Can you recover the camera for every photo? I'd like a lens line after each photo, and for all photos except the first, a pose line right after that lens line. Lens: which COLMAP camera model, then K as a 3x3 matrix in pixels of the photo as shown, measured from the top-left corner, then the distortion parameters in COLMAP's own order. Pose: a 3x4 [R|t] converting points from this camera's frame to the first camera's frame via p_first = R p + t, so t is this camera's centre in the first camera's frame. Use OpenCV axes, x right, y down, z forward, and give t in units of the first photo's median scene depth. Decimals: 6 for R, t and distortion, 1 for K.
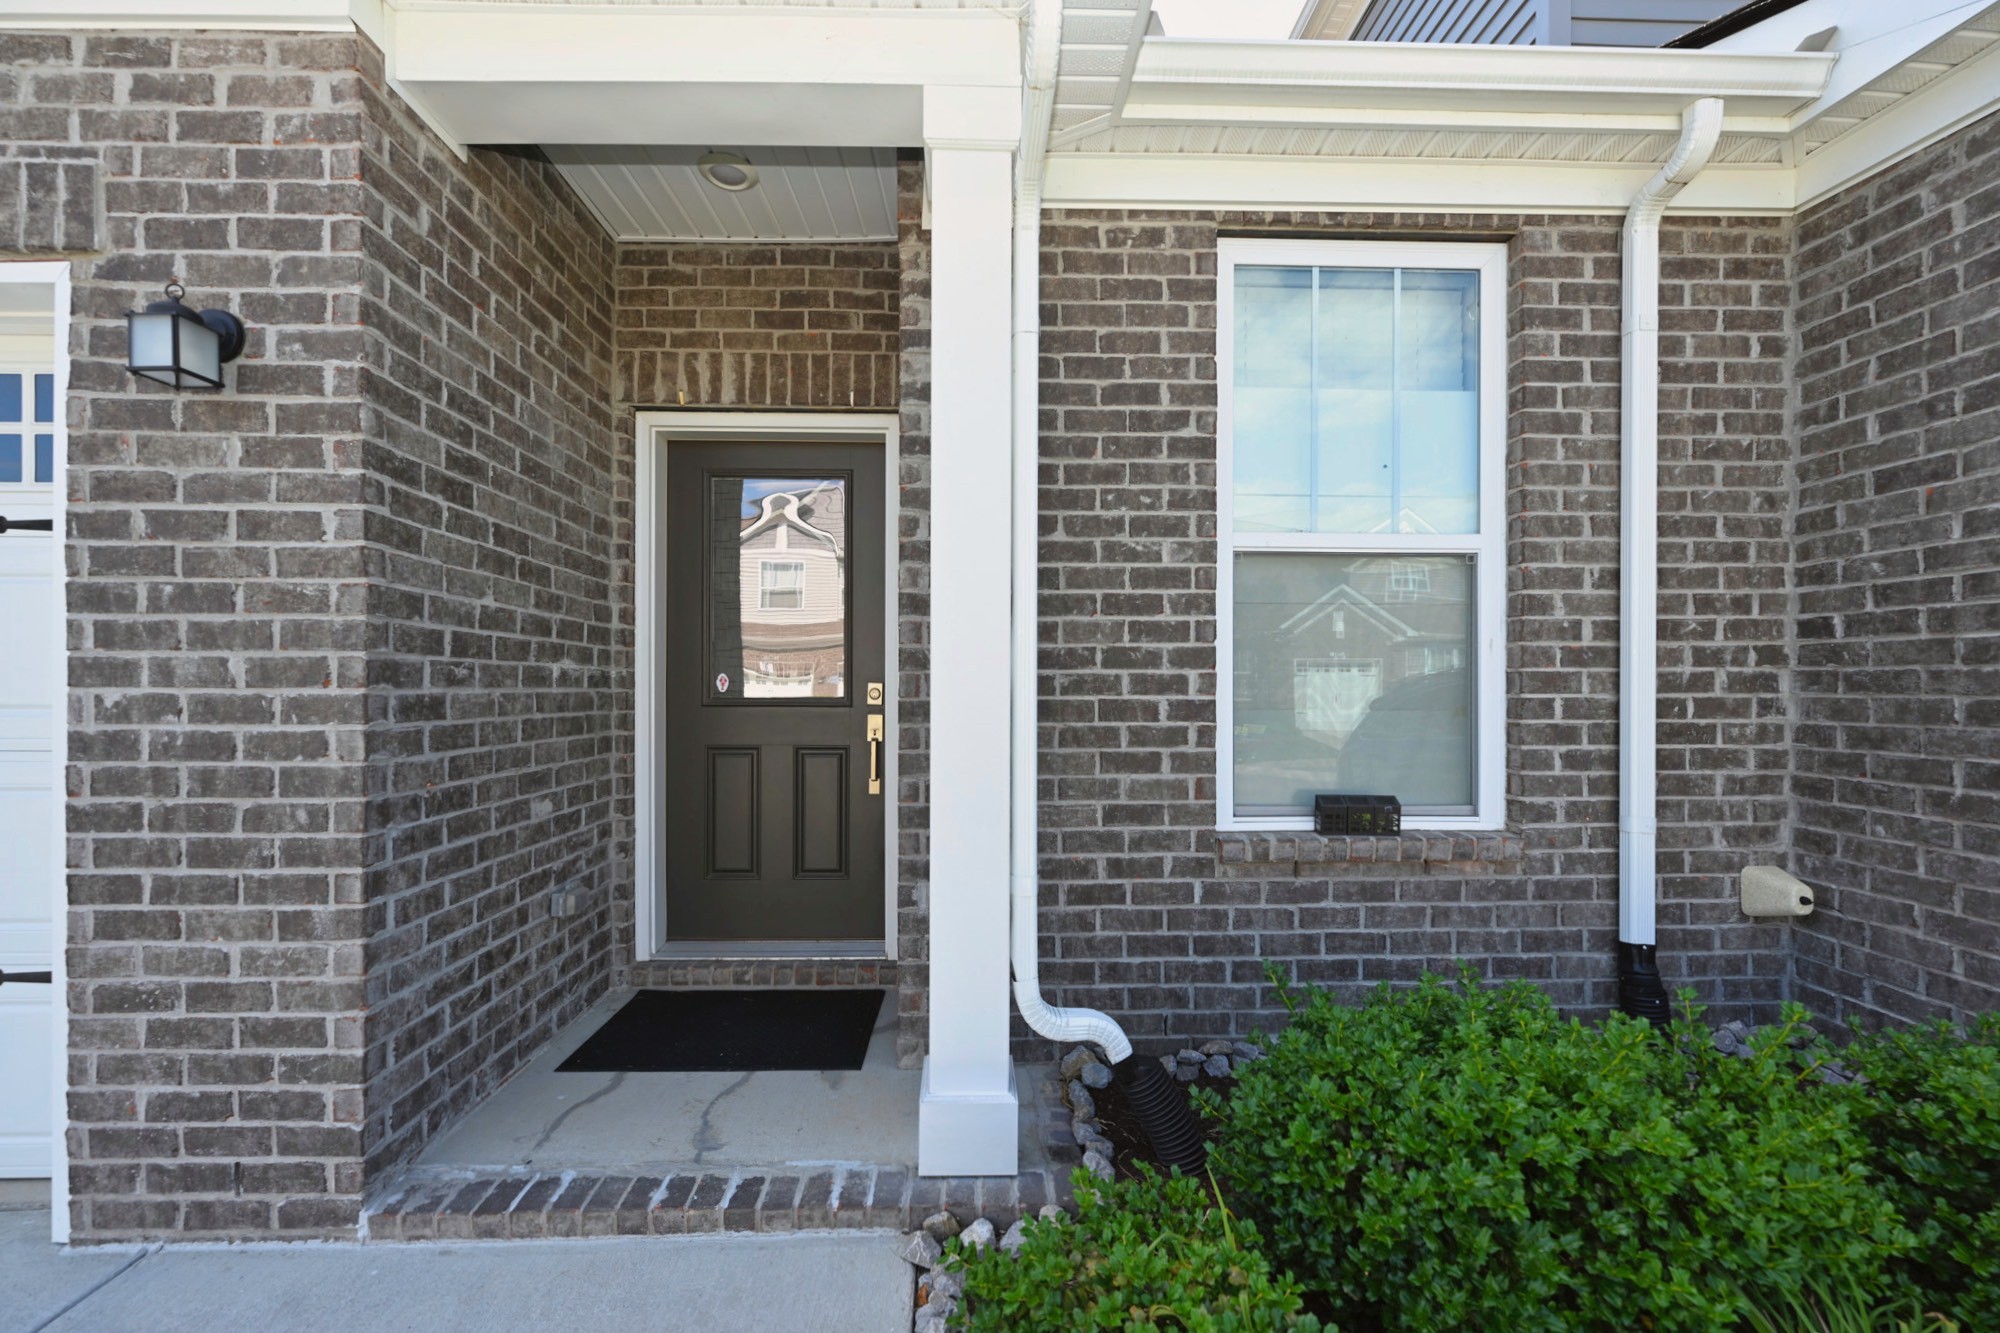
lens RADIAL K [[817.3, 0, 995.2], [0, 817.3, 676.1], [0, 0, 1]] dist [-0.000295, -0.000941]
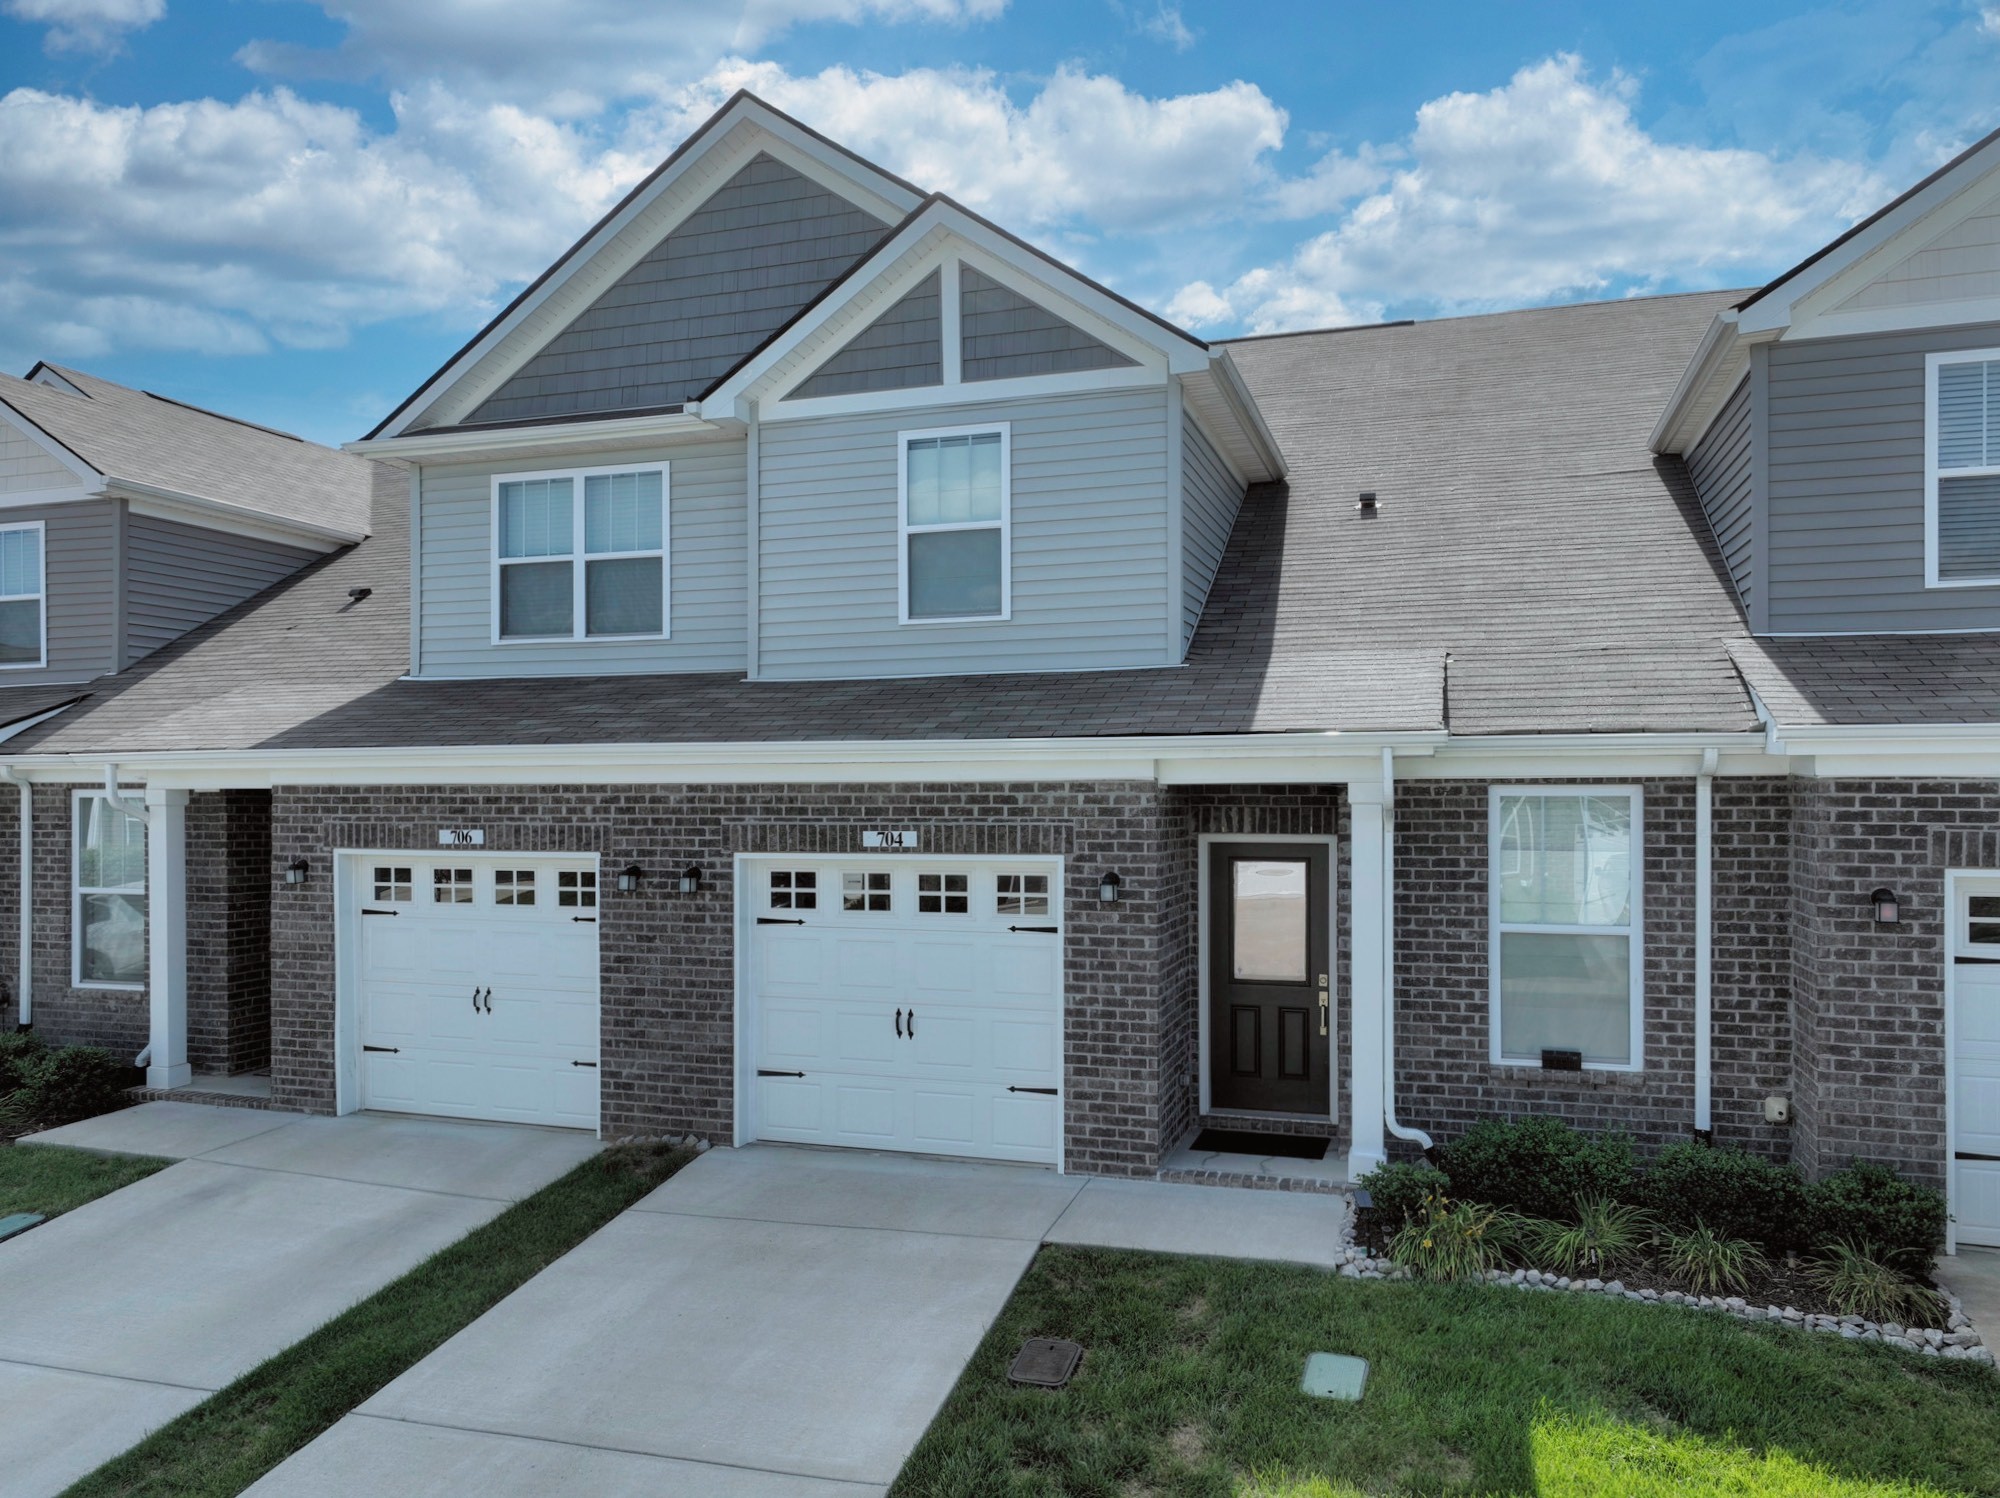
lens RADIAL K [[1479.2, 0, 975.9], [0, 1479.2, 784.4], [0, 0, 1]] dist [-0.000957, -0.002748]
pose [[0.942438, -0.004315, -0.334353, 0.303717], [0.005772, 0.999978, 0.003365, -0.574067], [0.334331, -0.005101, 0.942442, -3.154144]]
